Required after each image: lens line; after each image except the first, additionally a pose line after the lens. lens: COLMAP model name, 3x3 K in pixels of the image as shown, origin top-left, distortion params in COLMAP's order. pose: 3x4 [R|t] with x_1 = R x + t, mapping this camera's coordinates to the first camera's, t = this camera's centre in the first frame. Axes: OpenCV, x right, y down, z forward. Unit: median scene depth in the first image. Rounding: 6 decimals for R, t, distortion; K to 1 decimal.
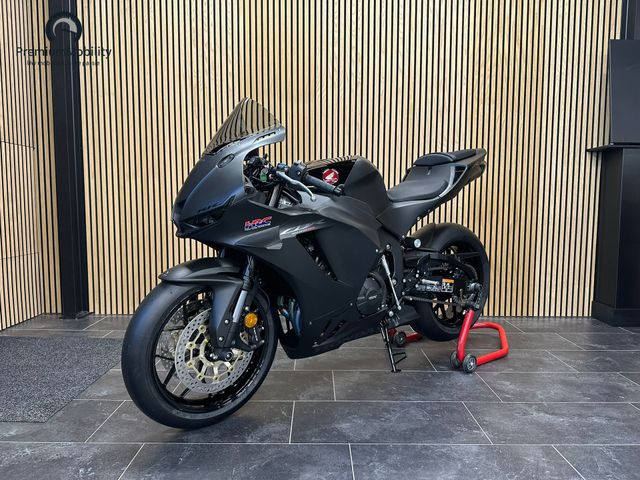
lens RADIAL K [[447.2, 0, 320.1], [0, 447.2, 242.5], [0, 0, 1]] dist [0.020852, -0.026129]
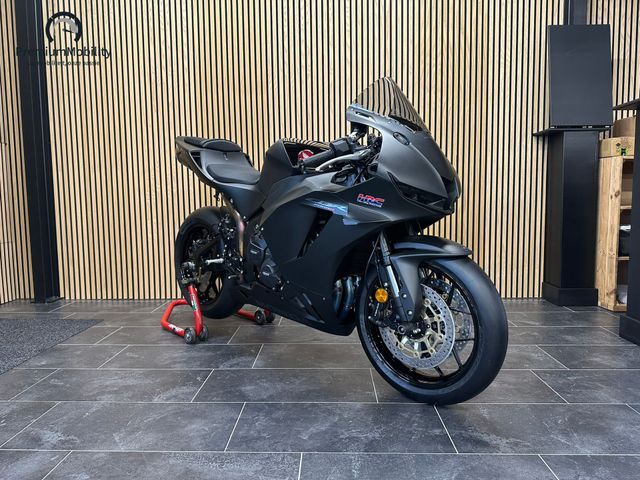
lens RADIAL K [[447.2, 0, 320.4], [0, 447.2, 240.0], [0, 0, 1]] dist [0.020852, -0.026129]
pose [[0.999247, -0.013468, -0.036379, 0.147185], [0.013467, 0.999909, -0.000280, 0.028969], [0.036379, -0.000210, 0.999338, -0.040887]]
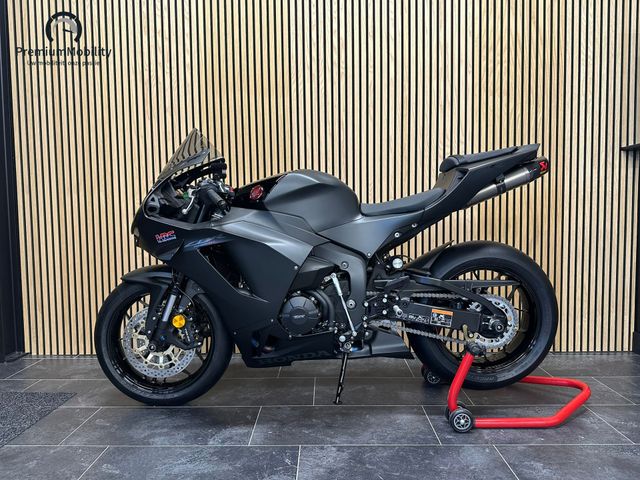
lens RADIAL K [[447.2, 0, 323.1], [0, 447.2, 239.7], [0, 0, 1]] dist [0.020852, -0.026129]
pose [[0.999715, -0.015351, -0.018306, 0.061813], [0.014853, 0.999524, -0.027037, -0.025509], [0.018712, 0.026758, 0.999467, 0.176117]]
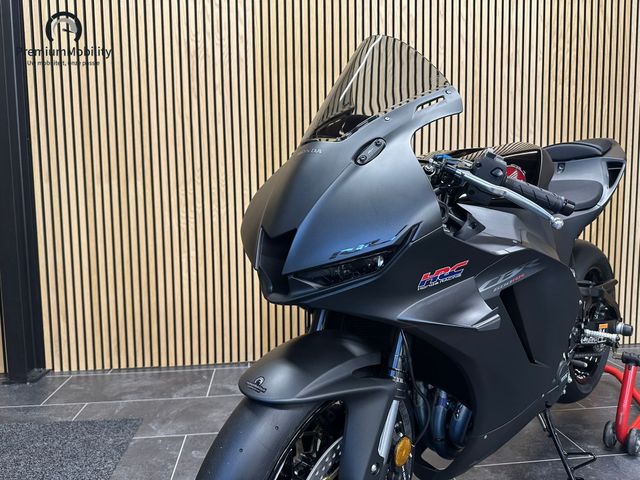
lens RADIAL K [[447.2, 0, 321.2], [0, 447.2, 242.5], [0, 0, 1]] dist [0.020852, -0.026129]
pose [[0.993477, -0.023841, 0.111510, -0.161433], [0.023454, 0.999713, 0.004786, -0.041401], [-0.111592, -0.002139, 0.993752, 0.254196]]
